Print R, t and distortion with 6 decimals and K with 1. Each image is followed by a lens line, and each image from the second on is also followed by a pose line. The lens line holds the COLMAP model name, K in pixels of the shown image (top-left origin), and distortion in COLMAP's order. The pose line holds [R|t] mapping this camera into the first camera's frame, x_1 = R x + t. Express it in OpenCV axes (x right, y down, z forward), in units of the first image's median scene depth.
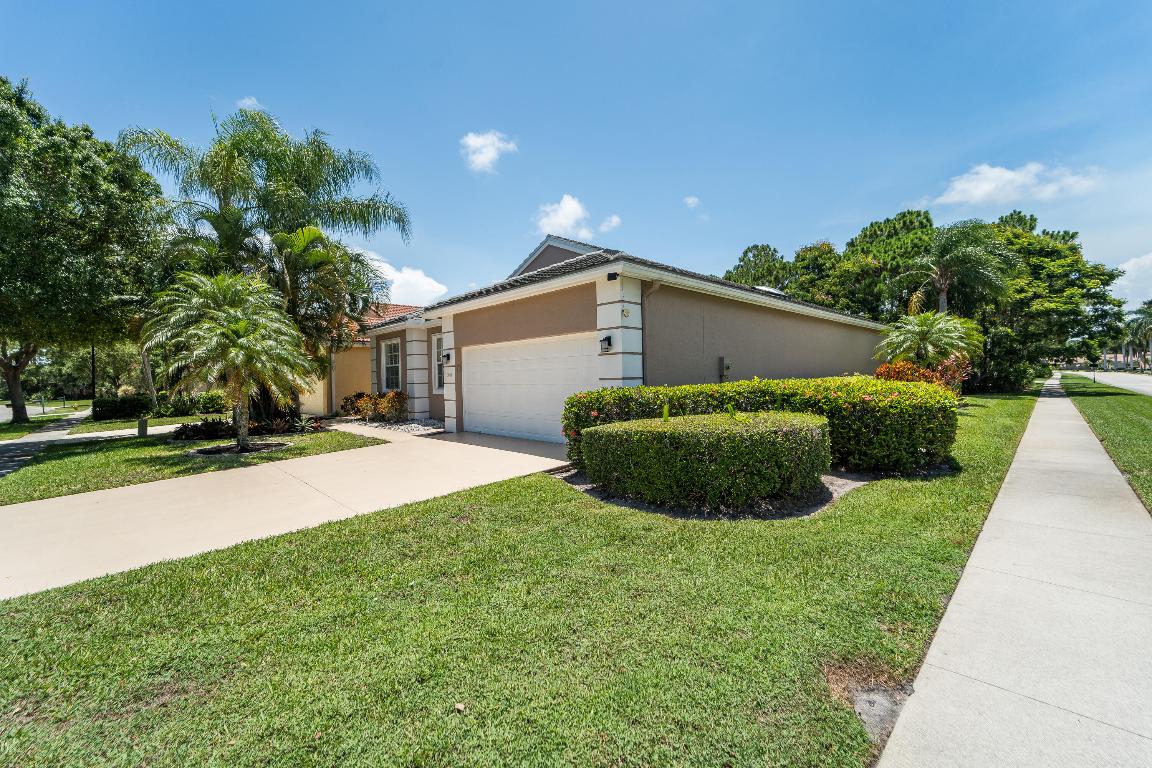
lens RADIAL K [[467.5, 0, 578.3], [0, 467.5, 378.1], [0, 0, 1]] dist [-0.016390, 0.000279]
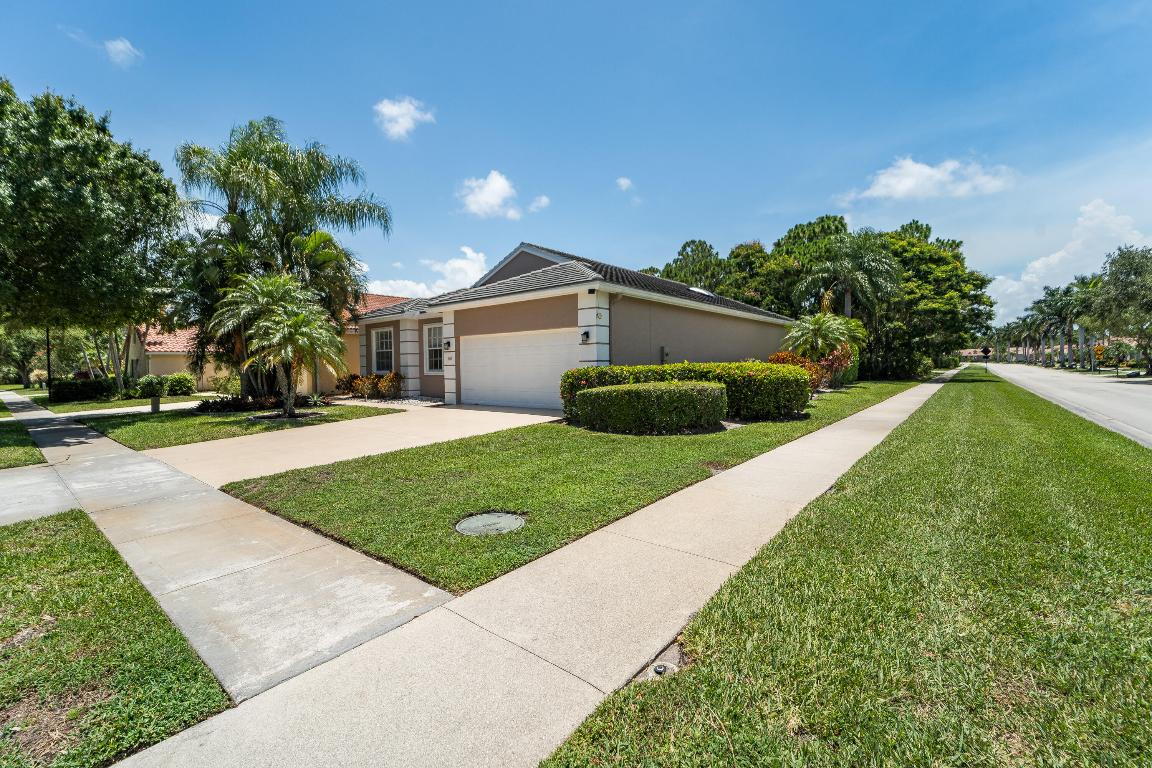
lens RADIAL K [[467.5, 0, 578.3], [0, 467.5, 378.1], [0, 0, 1]] dist [-0.016390, 0.000279]
pose [[0.992379, 0.002820, 0.123189, -0.074089], [-0.006046, 0.999648, 0.025822, 0.009228], [-0.123072, -0.026370, 0.992047, -0.229073]]
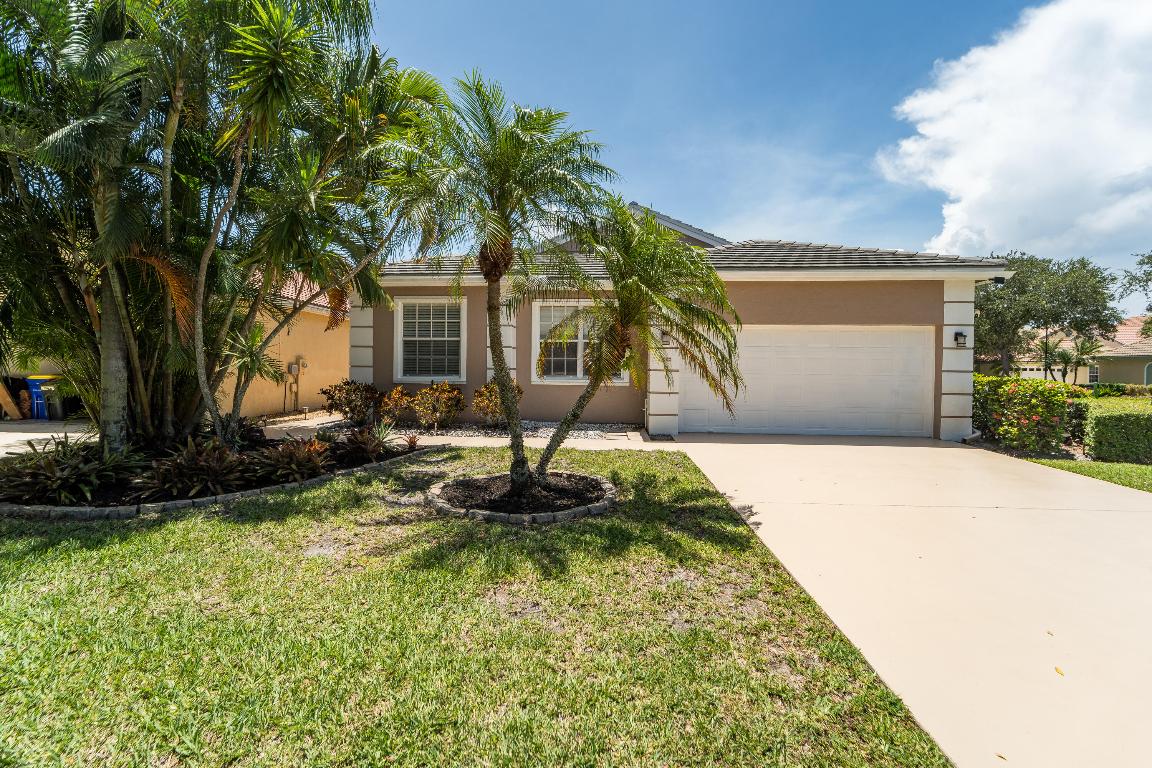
lens RADIAL K [[467.5, 0, 578.3], [0, 467.5, 378.1], [0, 0, 1]] dist [-0.016390, 0.000279]
pose [[0.758766, 0.020023, 0.651056, -0.705438], [-0.025948, 0.999663, -0.000503, 0.022892], [-0.650847, -0.016512, 0.759030, 0.403106]]
